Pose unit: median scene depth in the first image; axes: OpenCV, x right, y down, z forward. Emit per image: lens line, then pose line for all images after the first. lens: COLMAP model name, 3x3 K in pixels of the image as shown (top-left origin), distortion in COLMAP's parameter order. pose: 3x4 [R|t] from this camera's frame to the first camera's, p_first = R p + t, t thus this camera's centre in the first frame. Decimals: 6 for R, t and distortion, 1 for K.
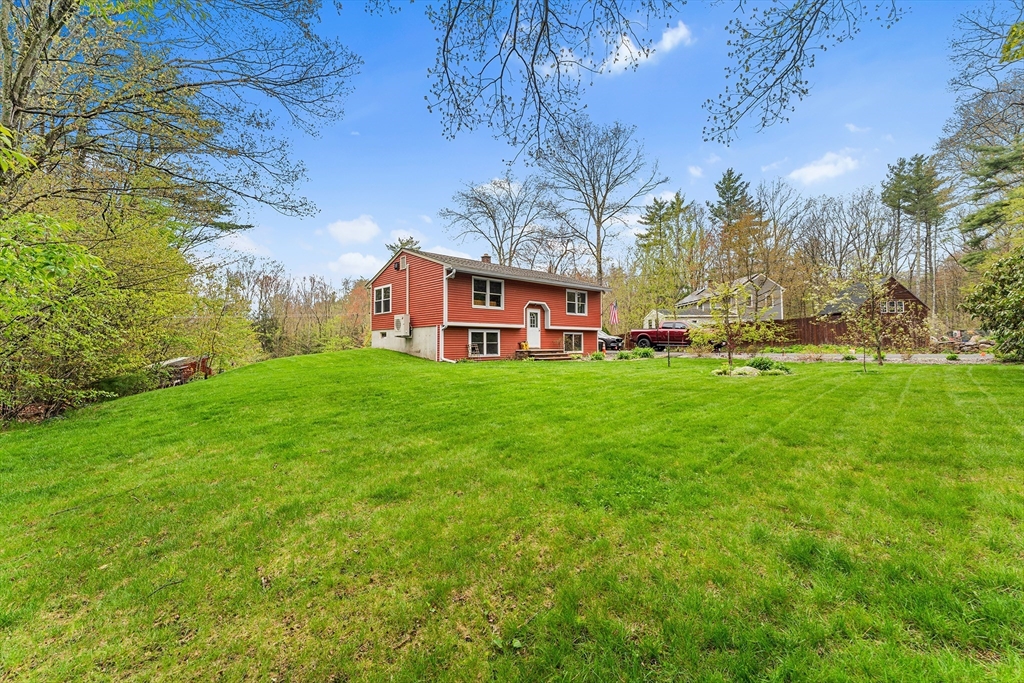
lens RADIAL K [[418.3, 0, 510.7], [0, 418.3, 343.6], [0, 0, 1]] dist [-0.001011, -0.000073]
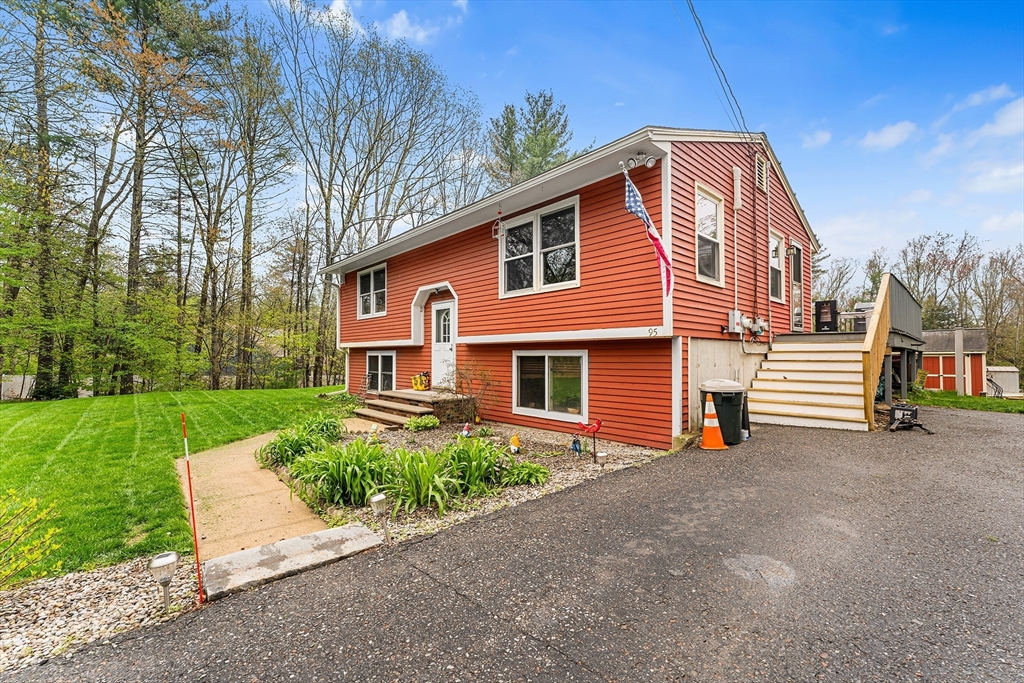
lens RADIAL K [[418.3, 0, 510.7], [0, 418.3, 343.6], [0, 0, 1]] dist [-0.001011, -0.000073]
pose [[0.005977, -0.050397, -0.998711, 0.484033], [-0.025828, 0.998388, -0.050536, -0.015548], [0.999649, 0.026097, 0.004665, 1.031644]]
